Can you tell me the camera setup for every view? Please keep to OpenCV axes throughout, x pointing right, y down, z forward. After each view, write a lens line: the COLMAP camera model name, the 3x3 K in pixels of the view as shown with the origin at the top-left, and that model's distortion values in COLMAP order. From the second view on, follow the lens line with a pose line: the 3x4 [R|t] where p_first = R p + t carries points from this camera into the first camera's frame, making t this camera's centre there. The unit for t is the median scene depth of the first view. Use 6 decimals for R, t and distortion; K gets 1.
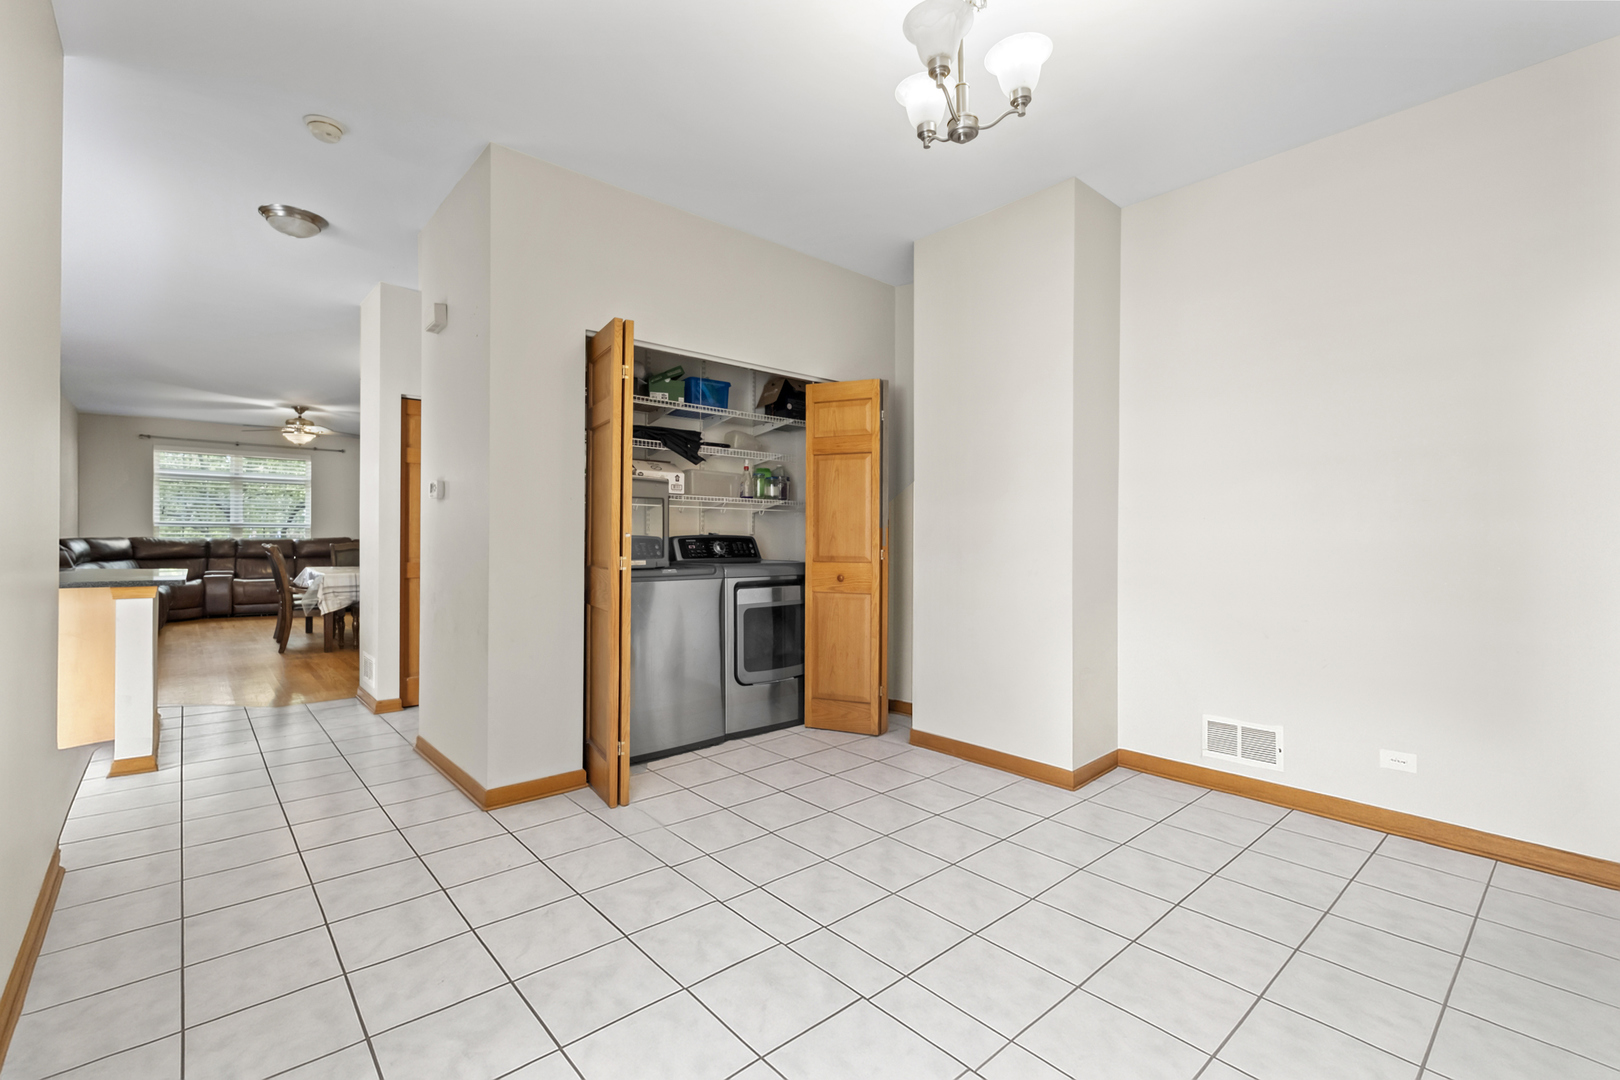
lens RADIAL K [[712.5, 0, 812.3], [0, 712.5, 543.0], [0, 0, 1]] dist [-0.003751, -0.000304]
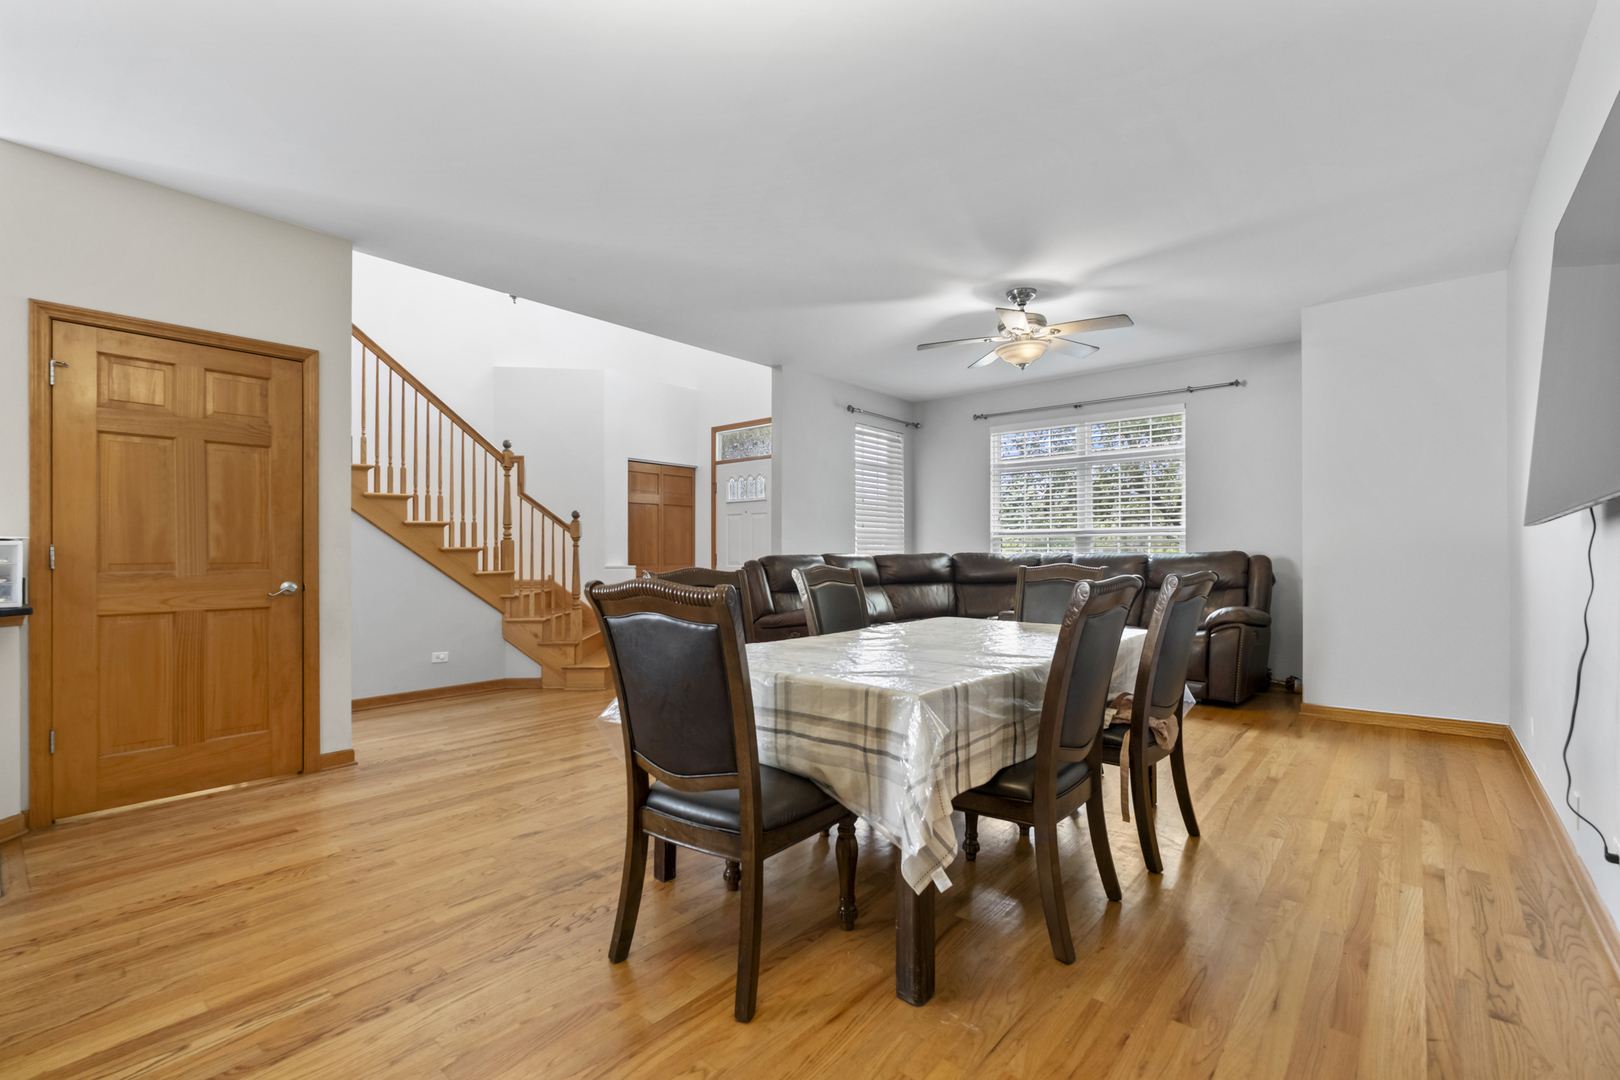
lens RADIAL K [[712.5, 0, 799.1], [0, 712.5, 547.0], [0, 0, 1]] dist [-0.003751, -0.000304]
pose [[0.128791, -0.013645, -0.991578, -0.227196], [-0.005477, 0.999880, -0.014471, -0.003132], [0.991657, 0.007295, 0.128701, 0.719778]]
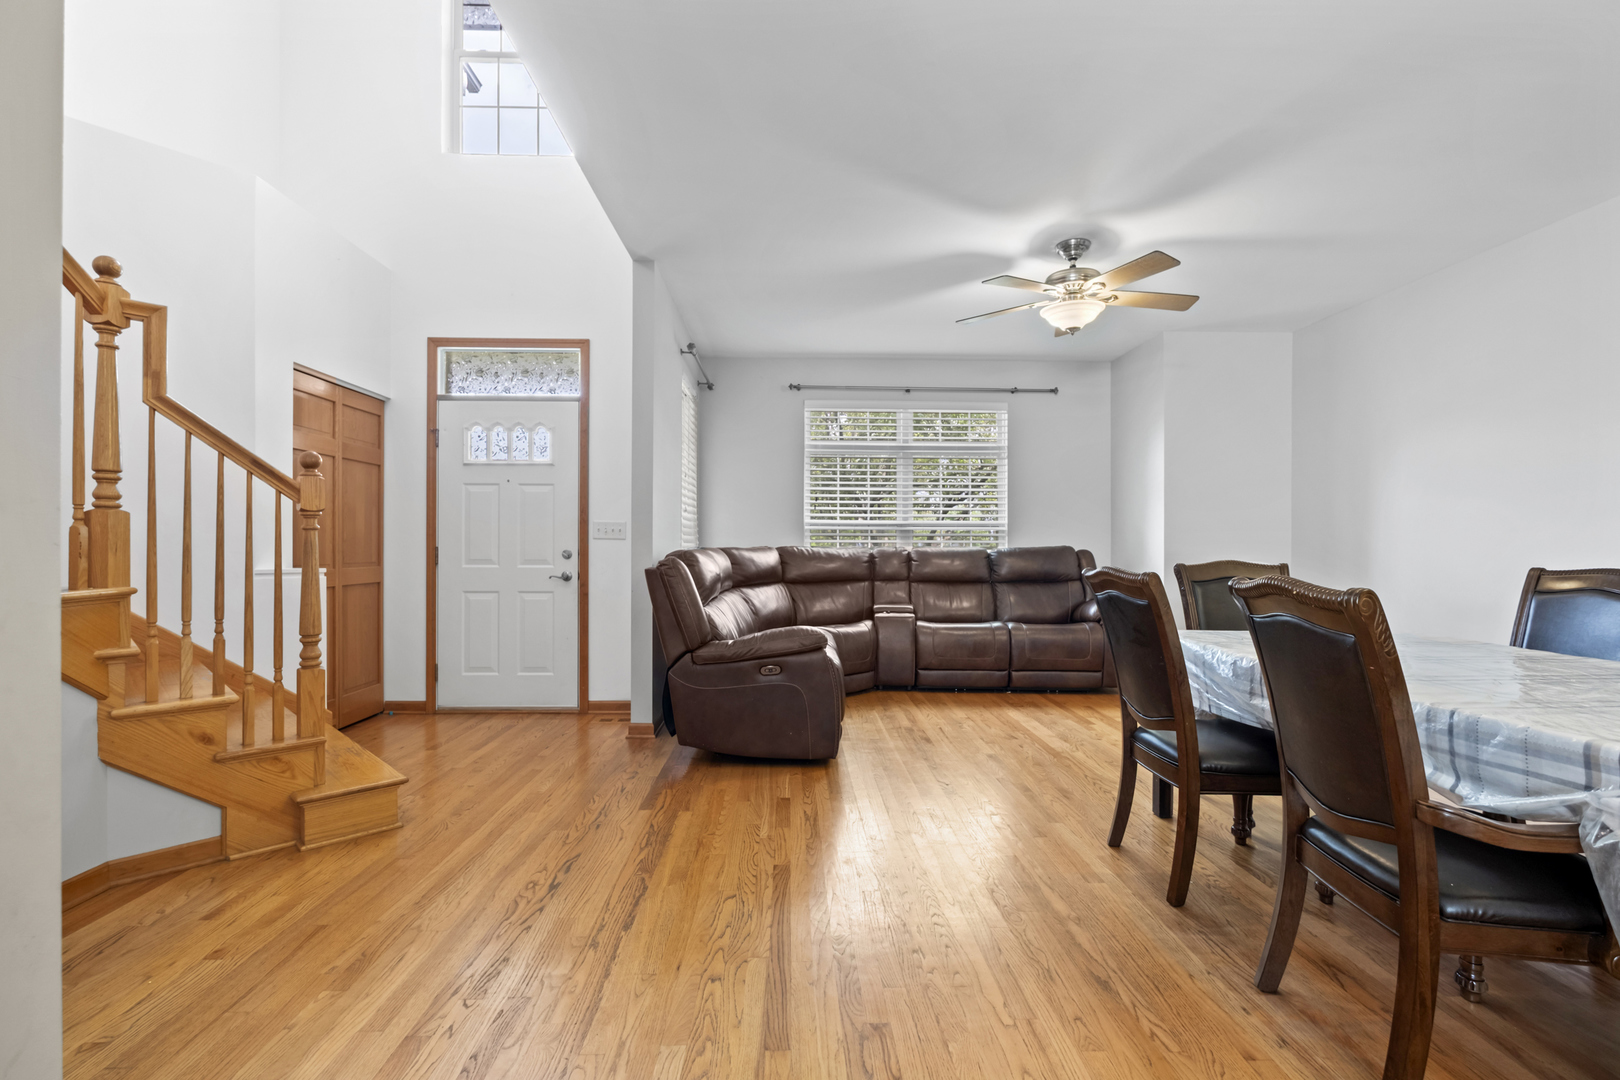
lens RADIAL K [[712.5, 0, 811.6], [0, 712.5, 544.1], [0, 0, 1]] dist [-0.003751, -0.000304]
pose [[0.769260, -0.006724, -0.638900, -0.522847], [-0.001874, 0.999917, -0.012780, -0.002359], [0.638933, 0.011028, 0.769183, 0.521736]]
